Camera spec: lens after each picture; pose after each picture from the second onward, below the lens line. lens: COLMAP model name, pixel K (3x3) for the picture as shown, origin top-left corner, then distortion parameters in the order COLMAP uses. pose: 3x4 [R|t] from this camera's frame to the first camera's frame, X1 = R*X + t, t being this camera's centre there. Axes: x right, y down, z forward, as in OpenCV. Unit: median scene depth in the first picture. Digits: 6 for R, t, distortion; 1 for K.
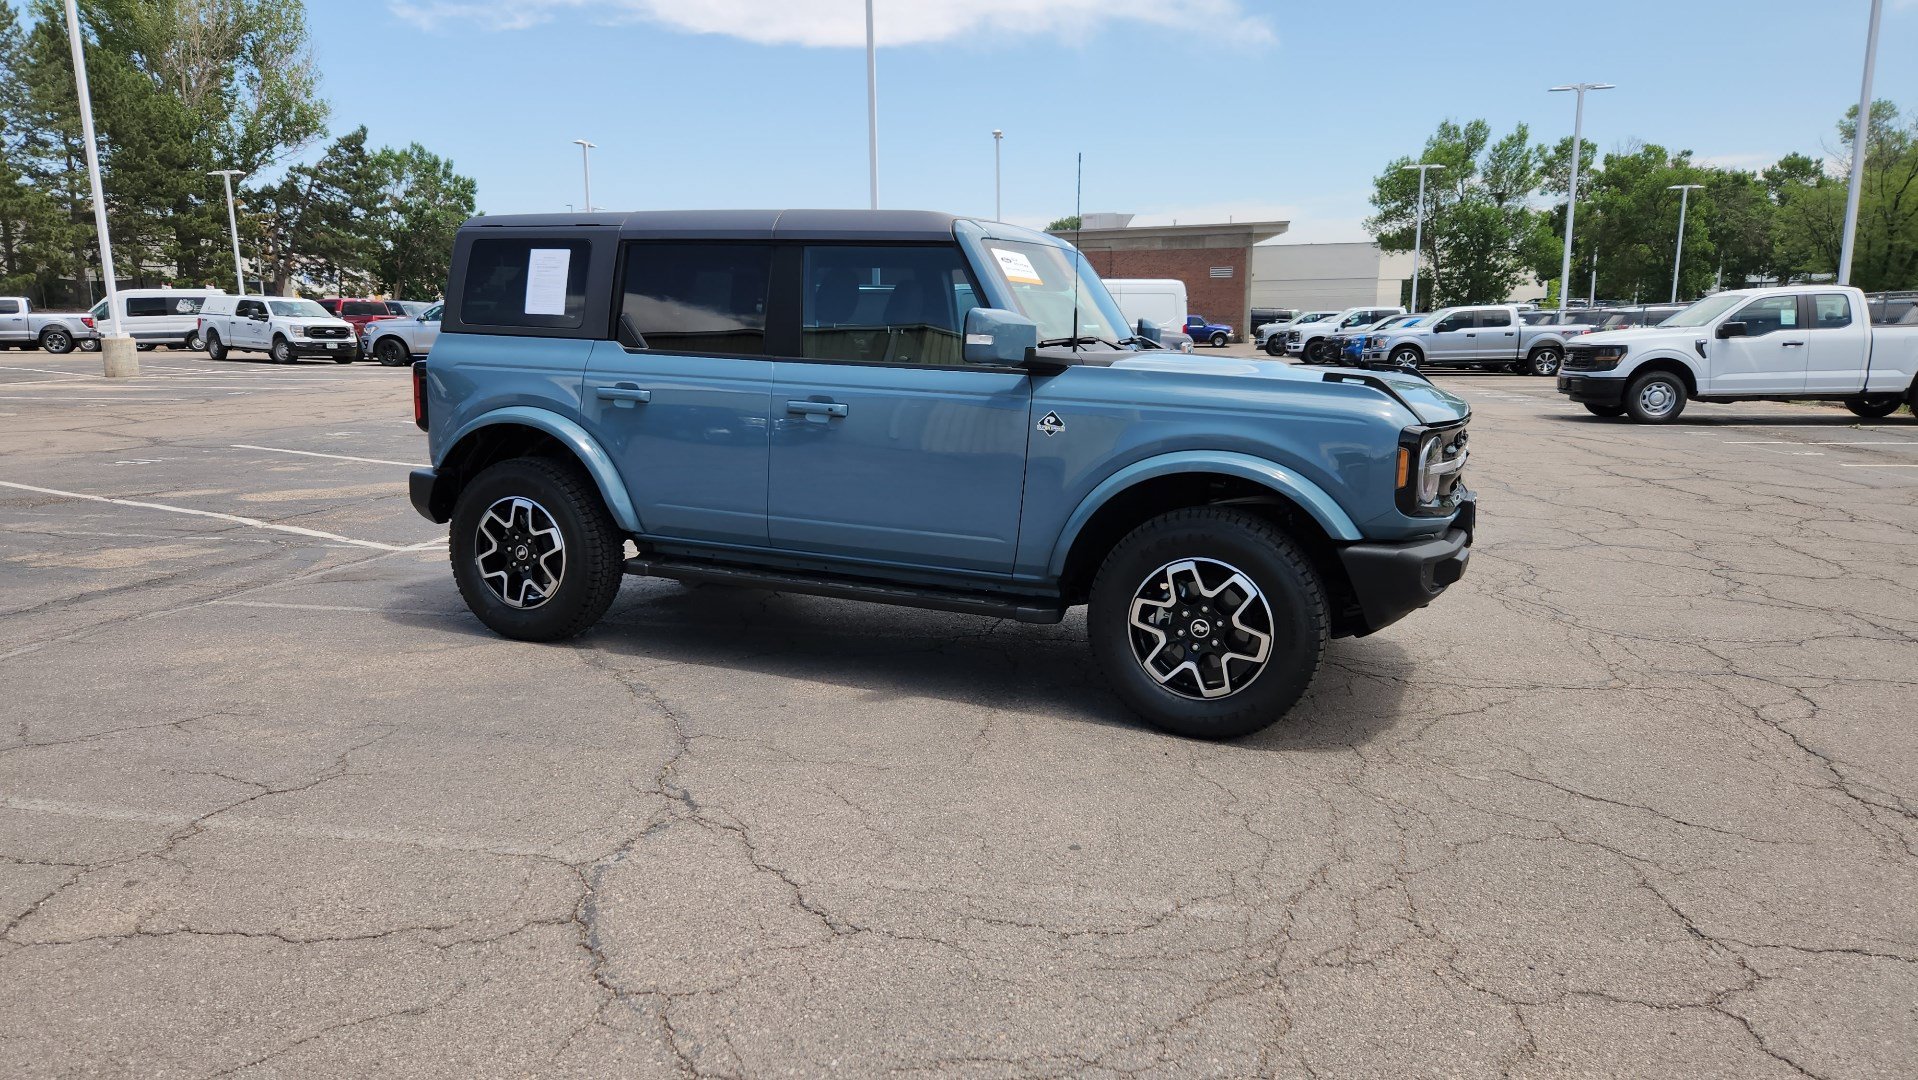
lens RADIAL K [[1288.0, 0, 923.2], [0, 1288.0, 545.3], [0, 0, 1]] dist [0.070657, -0.058934]
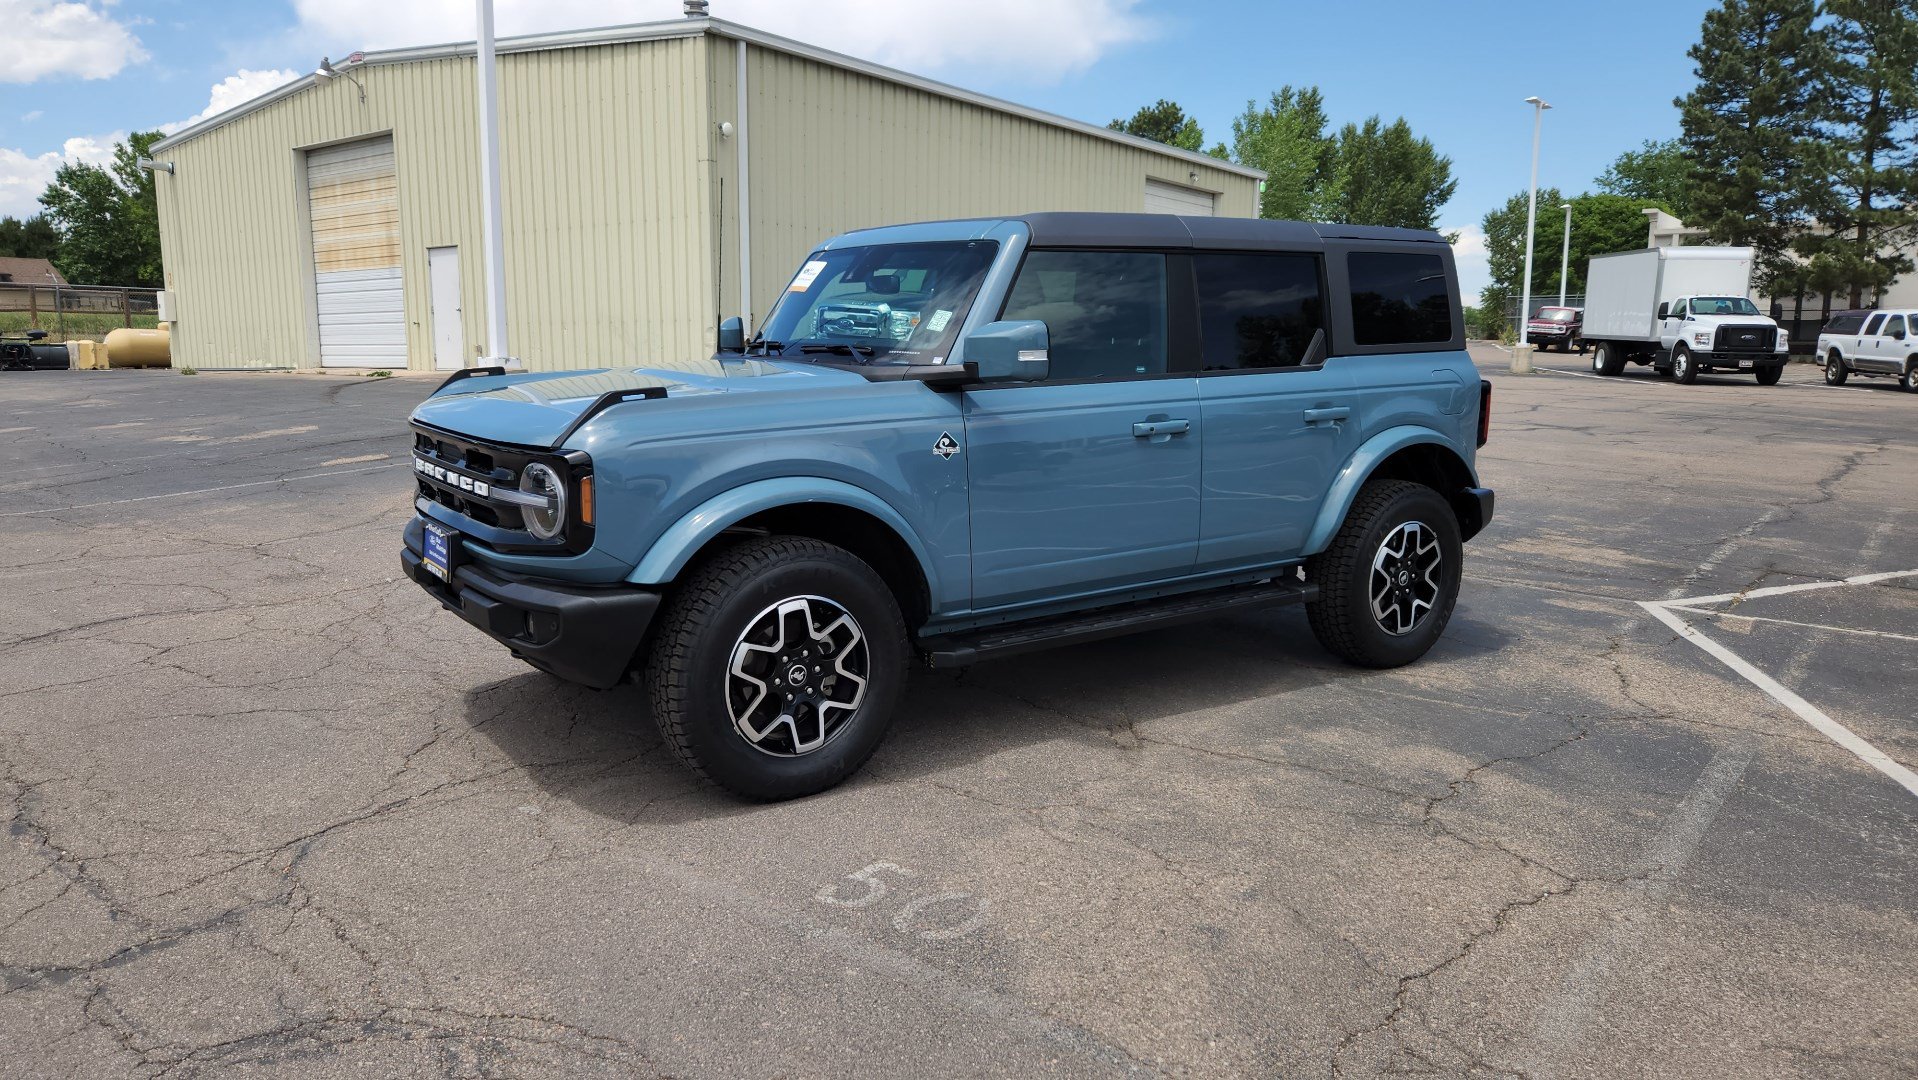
lens RADIAL K [[1284.5, 0, 918.0], [0, 1284.5, 532.3], [0, 0, 1]] dist [0.069343, -0.056949]
pose [[-0.513836, 0.122117, -0.849152, 0.854473], [-0.158937, 0.959131, 0.234109, -0.246089], [0.843037, 0.255255, -0.473427, 1.453875]]
